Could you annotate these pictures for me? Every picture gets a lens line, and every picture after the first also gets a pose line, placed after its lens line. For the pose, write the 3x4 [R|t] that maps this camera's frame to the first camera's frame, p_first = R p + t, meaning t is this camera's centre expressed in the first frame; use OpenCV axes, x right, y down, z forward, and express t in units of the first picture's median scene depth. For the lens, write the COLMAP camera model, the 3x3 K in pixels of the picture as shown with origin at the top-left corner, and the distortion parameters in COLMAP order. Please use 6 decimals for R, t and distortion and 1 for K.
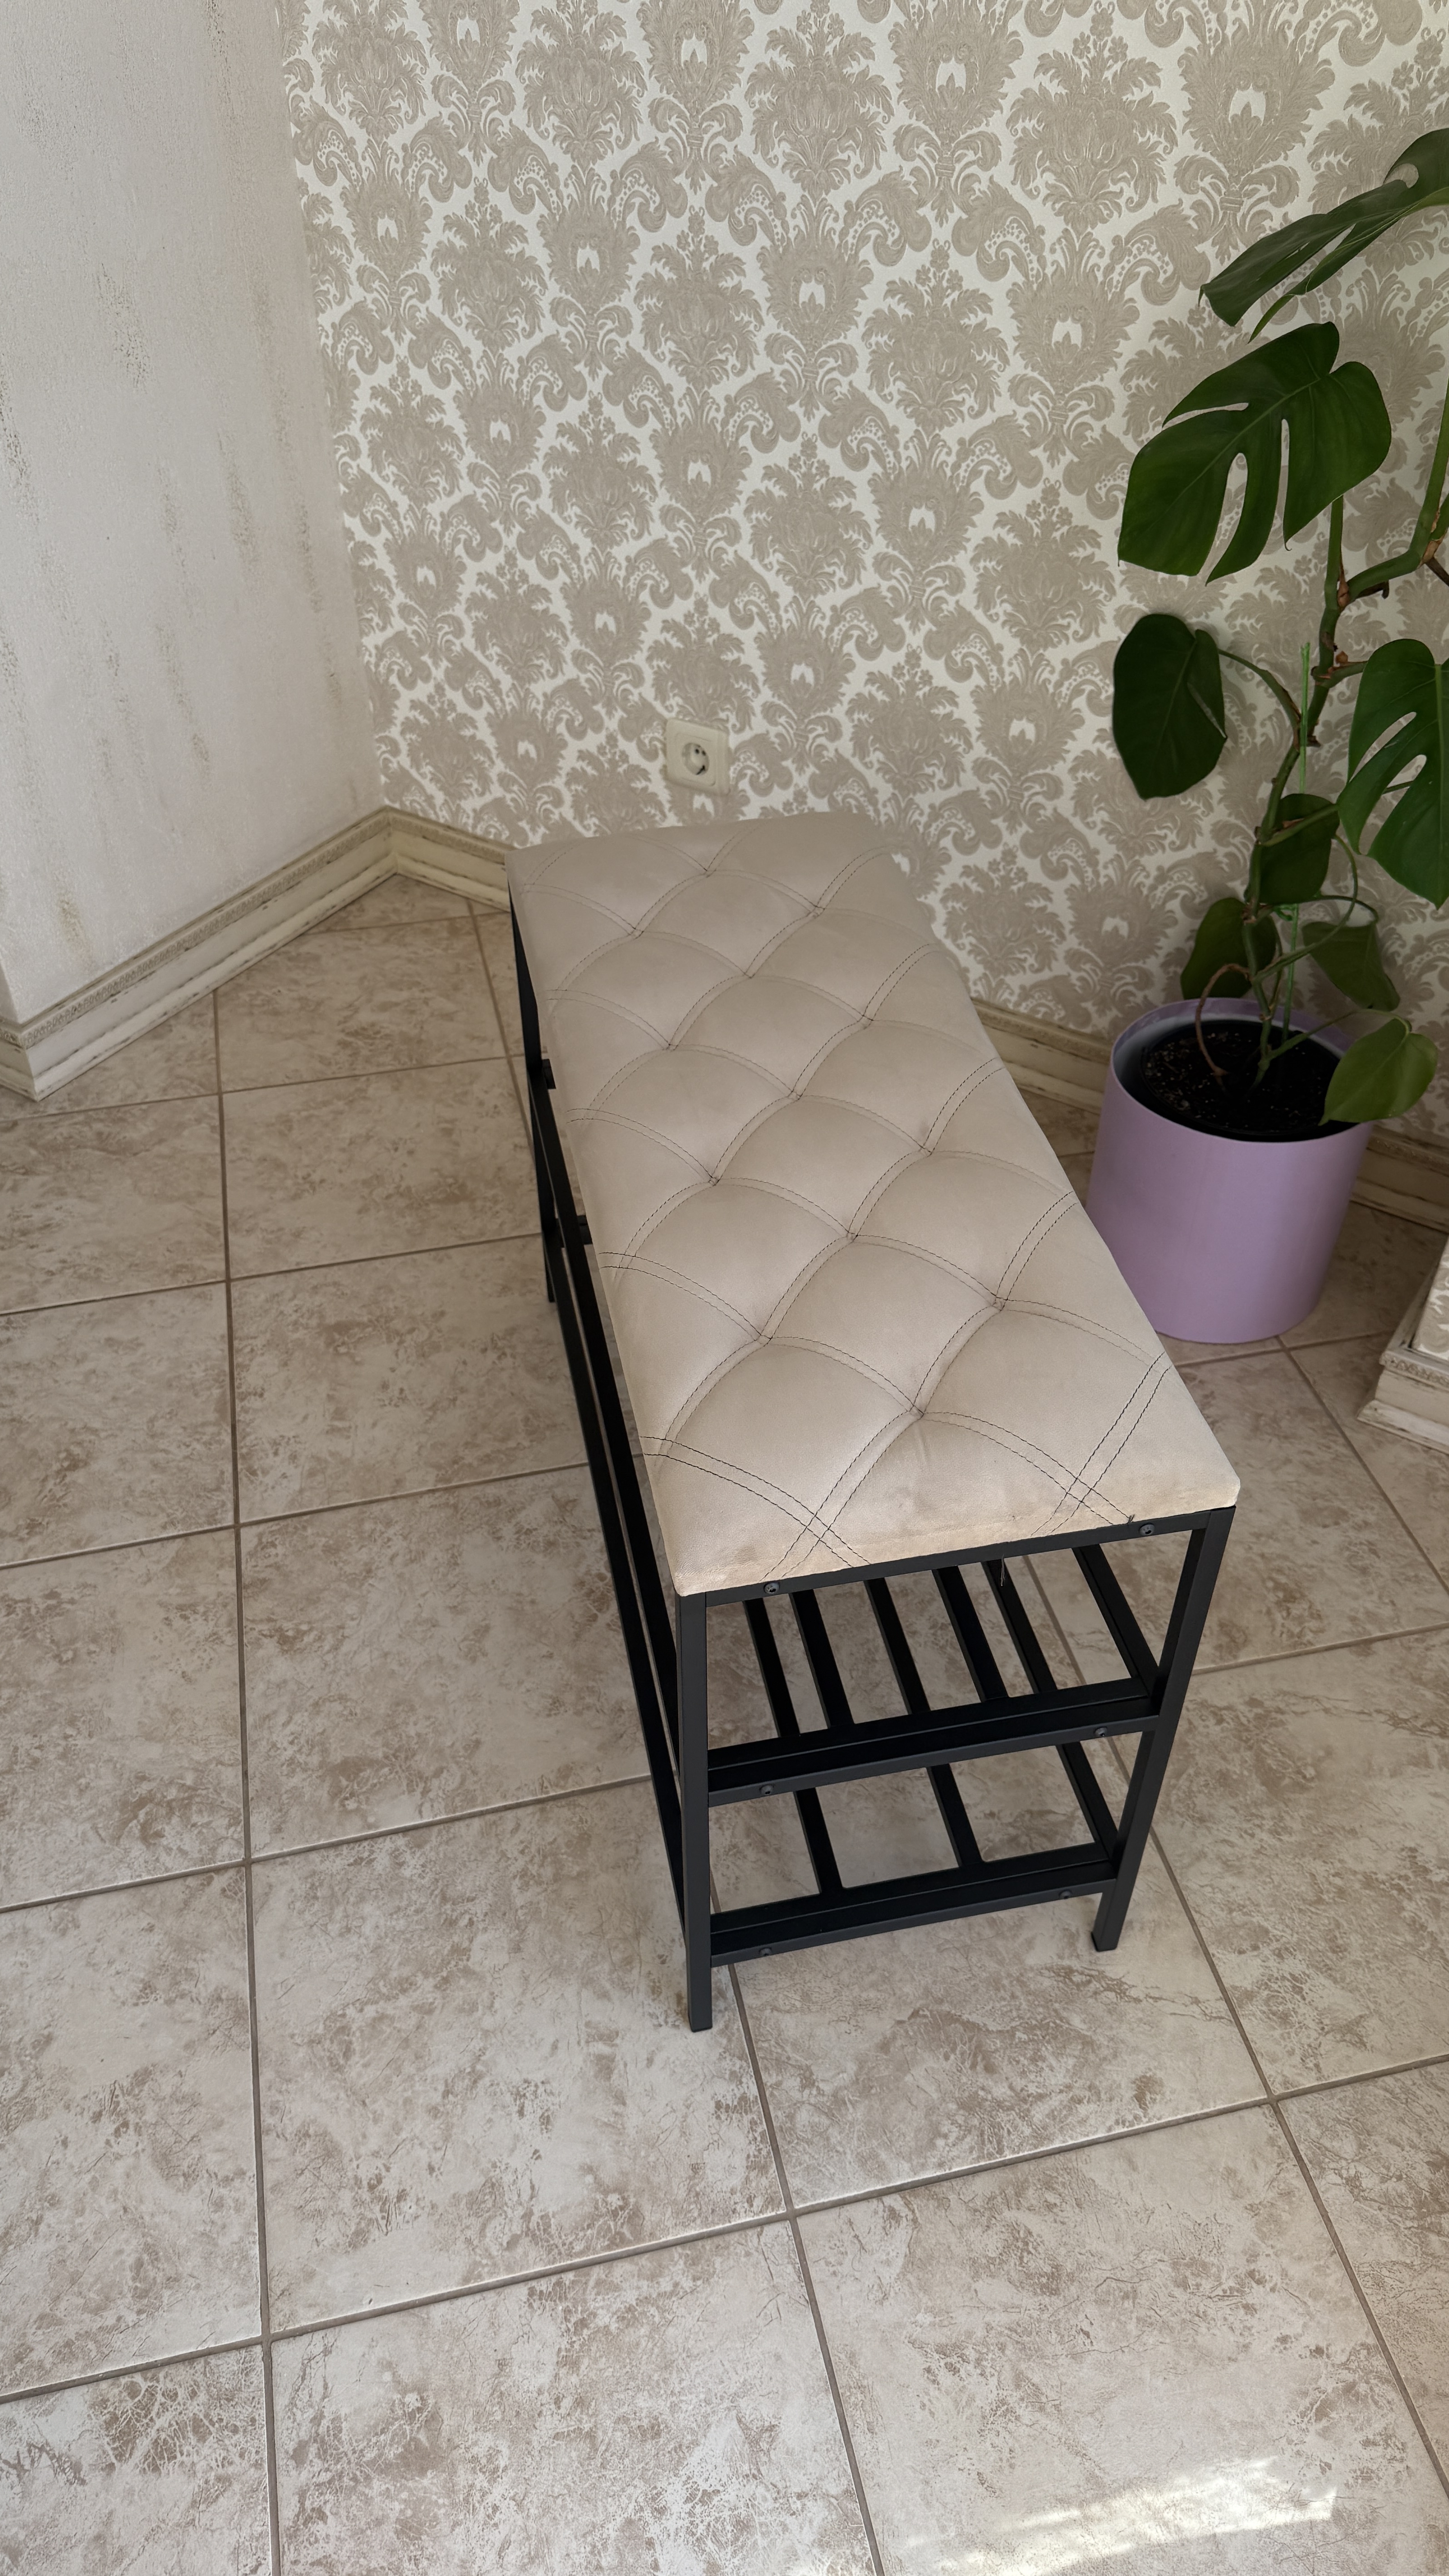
lens RADIAL K [[1793.2, 0, 733.6], [0, 1793.2, 1278.3], [0, 0, 1]] dist [0.165884, -0.385498]
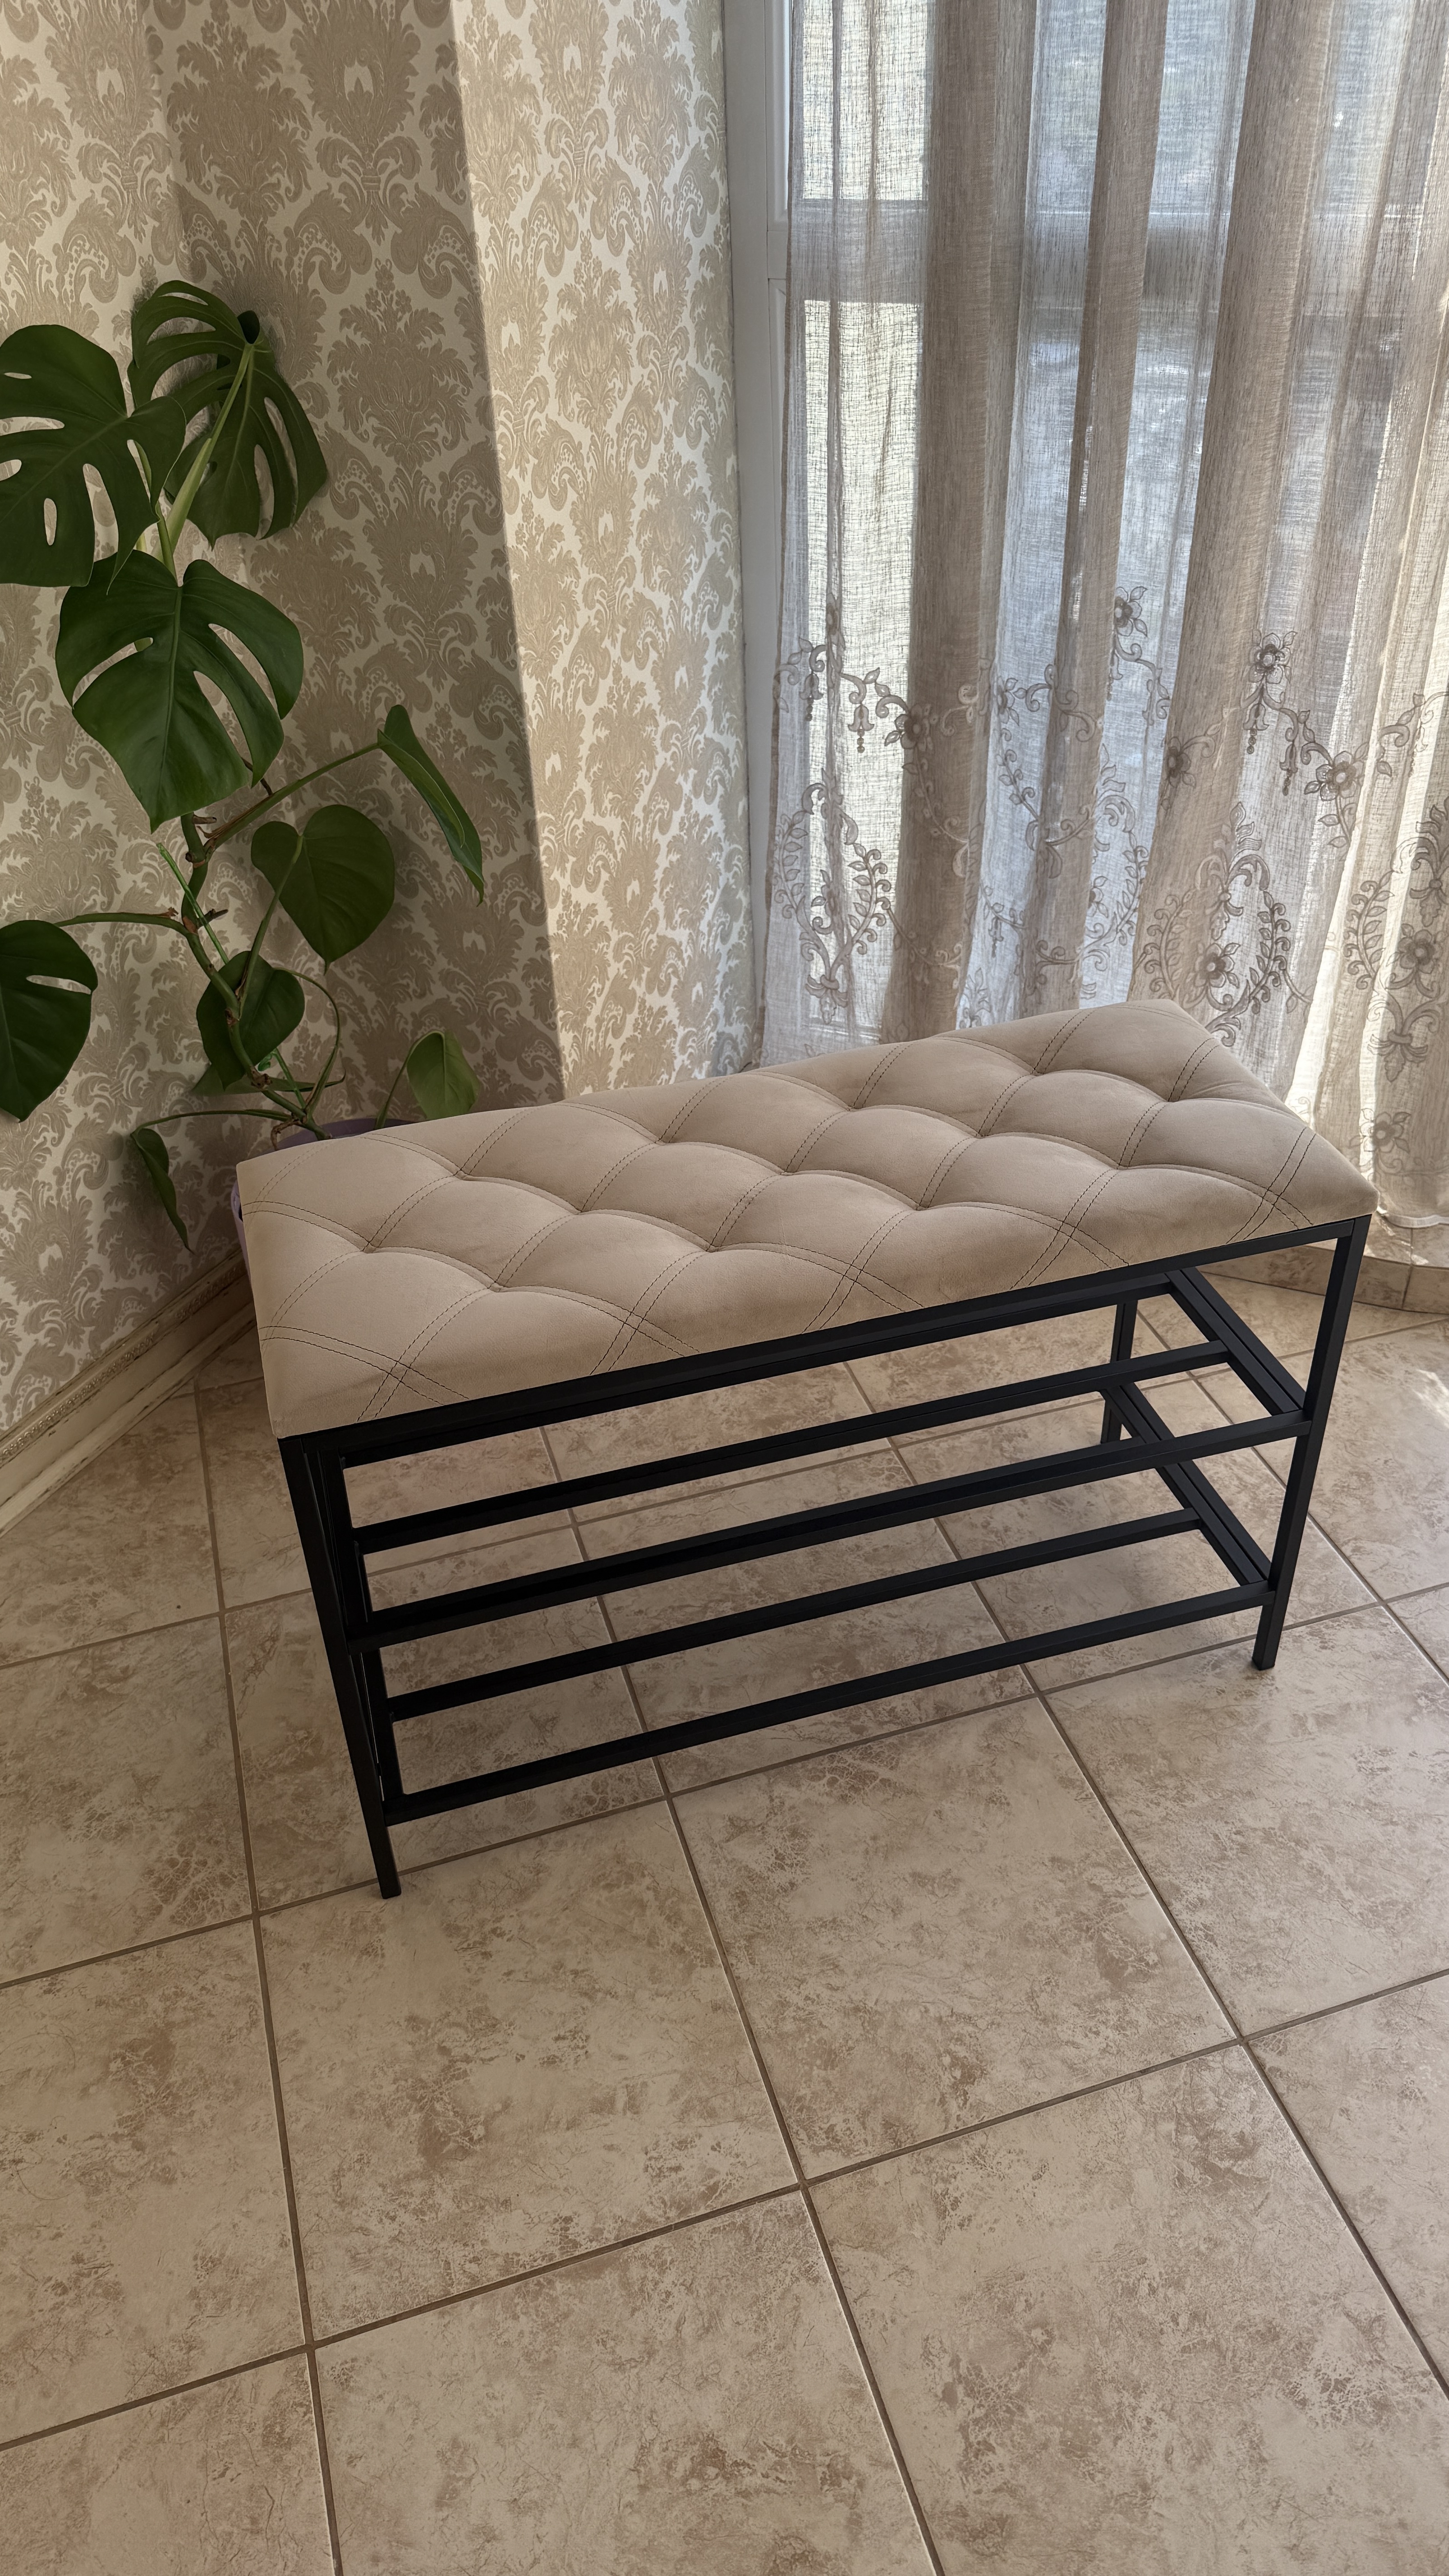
lens RADIAL K [[1823.2, 0, 715.3], [0, 1823.2, 1268.9], [0, 0, 1]] dist [0.050561, -0.087954]
pose [[-0.071584, -0.585469, 0.807528, -0.624060], [0.692395, 0.553590, 0.462738, -0.429801], [-0.717958, 0.592254, 0.365748, 0.478415]]
